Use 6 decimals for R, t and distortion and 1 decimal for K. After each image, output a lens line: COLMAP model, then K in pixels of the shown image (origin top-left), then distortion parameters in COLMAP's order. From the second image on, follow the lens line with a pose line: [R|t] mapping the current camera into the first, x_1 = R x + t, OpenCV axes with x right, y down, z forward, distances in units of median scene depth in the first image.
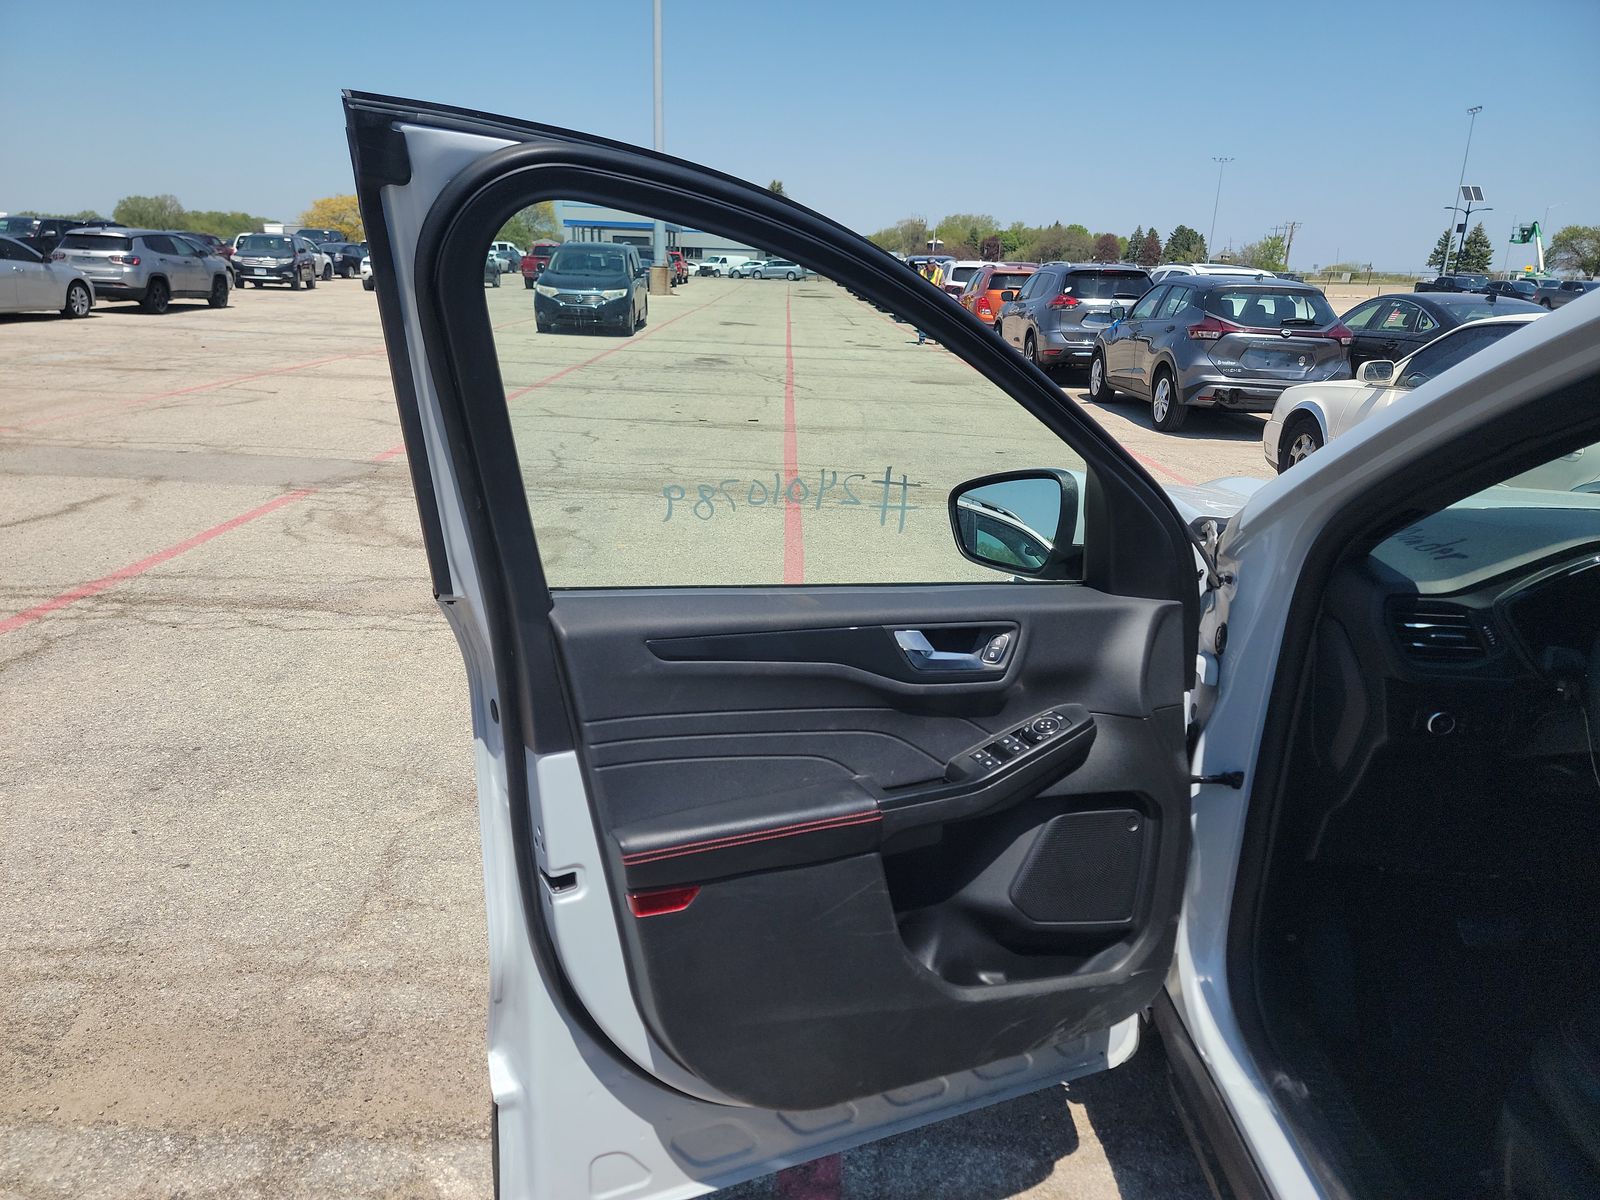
lens RADIAL K [[1118.4, 0, 800.0], [0, 1118.4, 600.0], [0, 0, 1]] dist [0.085830, -0.076588]
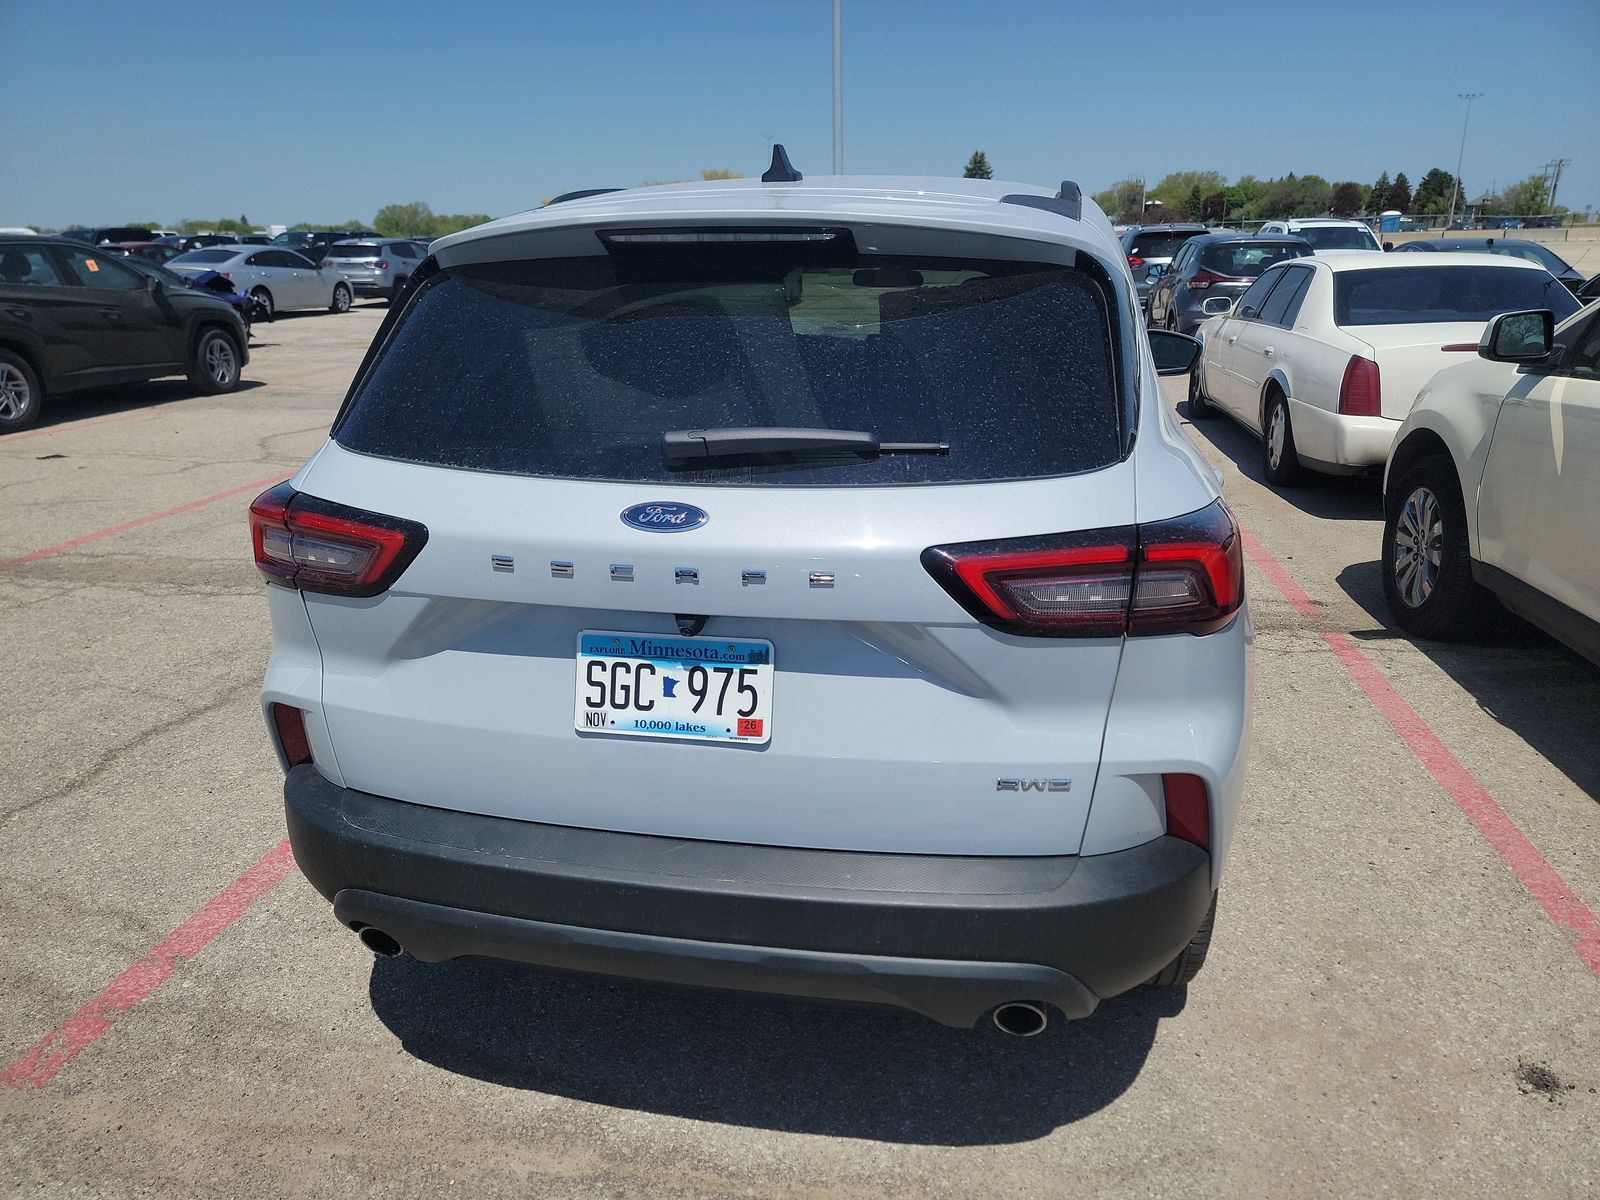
lens RADIAL K [[1118.4, 0, 800.0], [0, 1118.4, 600.0], [0, 0, 1]] dist [0.085830, -0.076588]
pose [[0.983311, 0.008630, -0.181730, 0.111203], [-0.005140, 0.999793, 0.019668, 0.049707], [0.181862, -0.018406, 0.983152, -0.167035]]
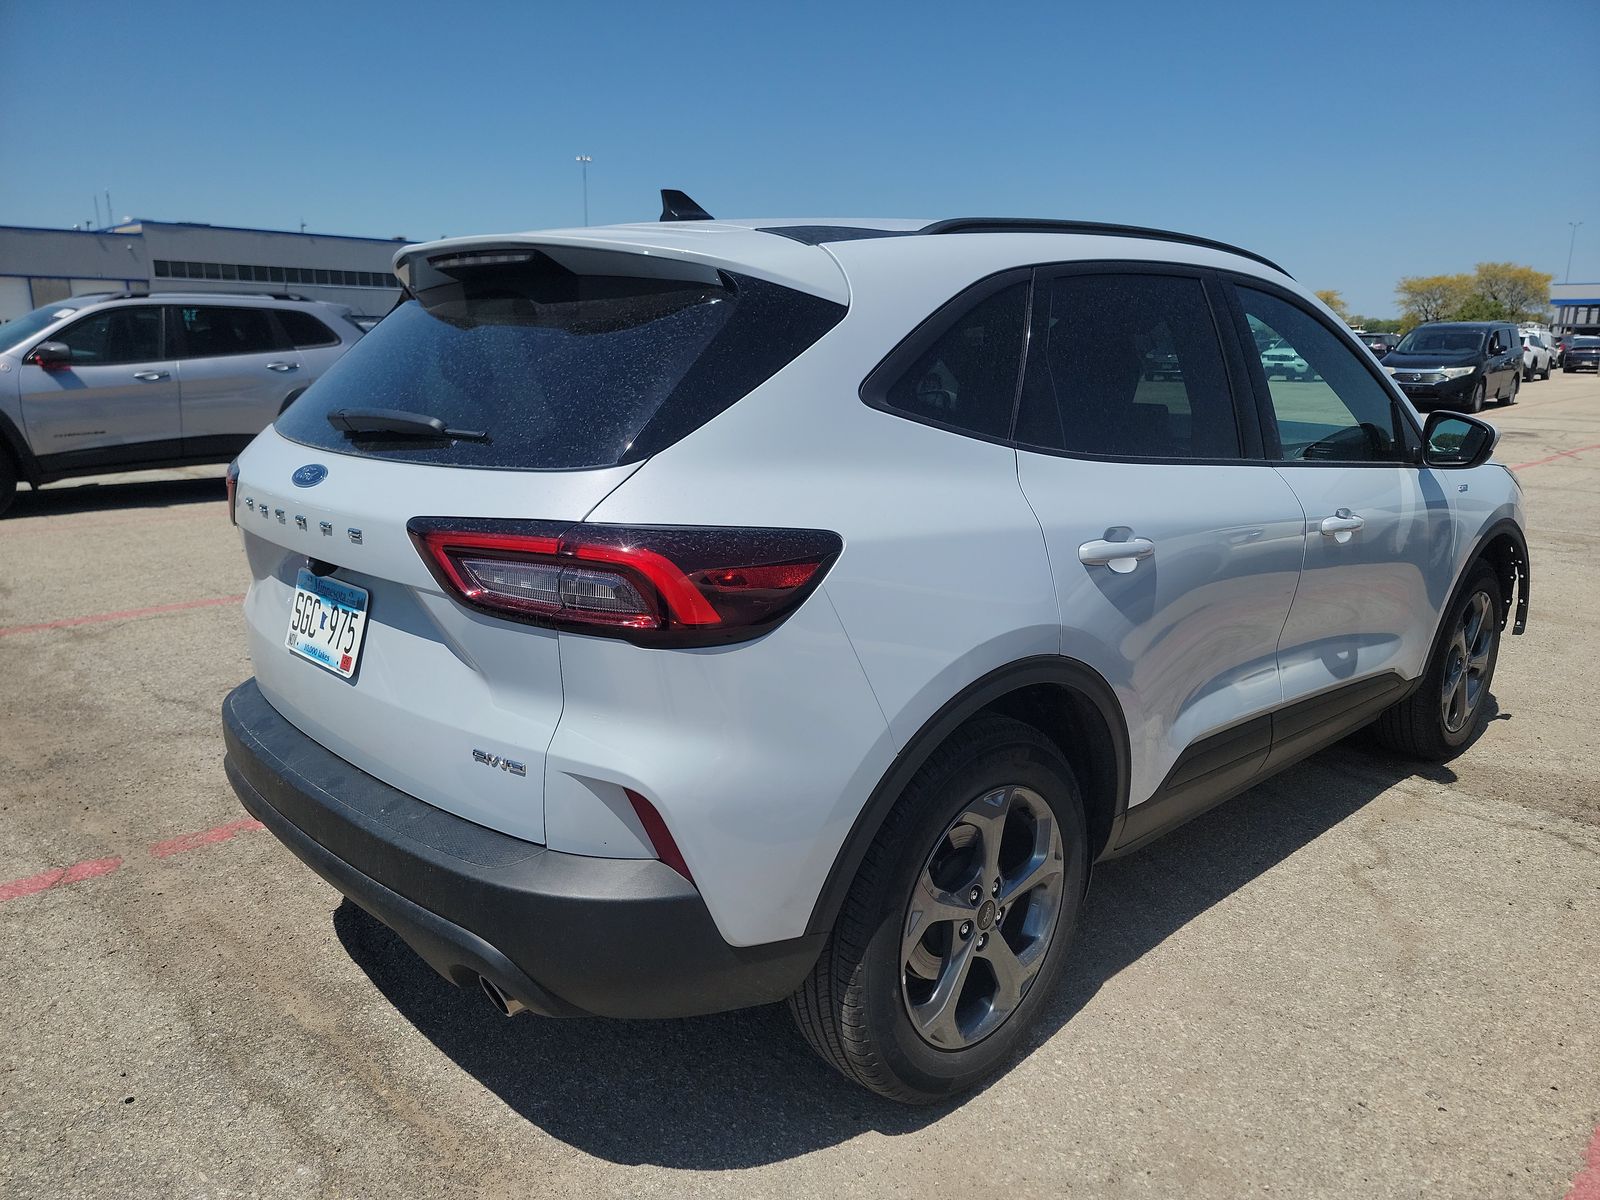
lens RADIAL K [[1118.4, 0, 800.0], [0, 1118.4, 600.0], [0, 0, 1]] dist [0.085830, -0.076588]
pose [[0.703599, 0.122379, -0.699980, 0.202172], [-0.172039, 0.985090, -0.000702, 0.048610], [0.689457, 0.120918, 0.714162, -0.122938]]
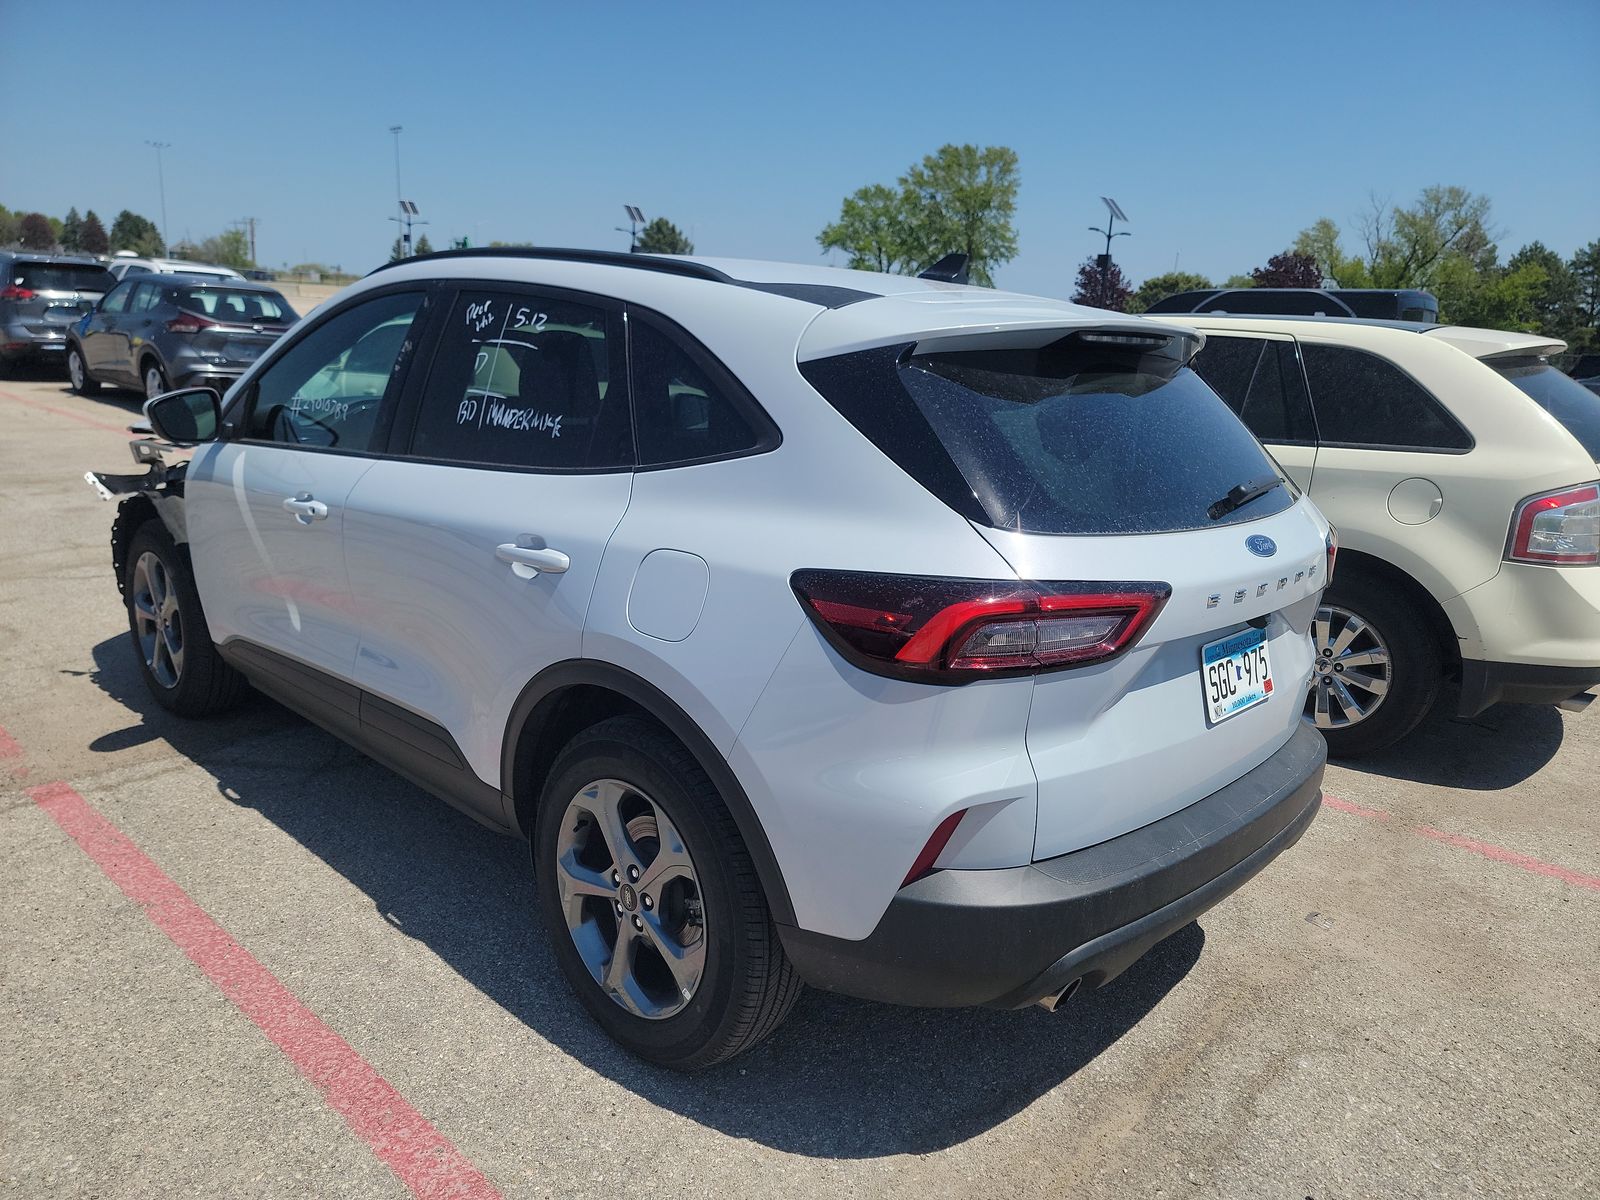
lens RADIAL K [[1105.2, 0, 816.2], [0, 1105.2, 623.8], [0, 0, 1]] dist [0.083986, -0.076135]
pose [[0.672961, -0.189939, 0.714876, -0.046261], [0.172947, 0.980084, 0.097597, 0.032080], [-0.719176, 0.057957, 0.692407, -0.127558]]
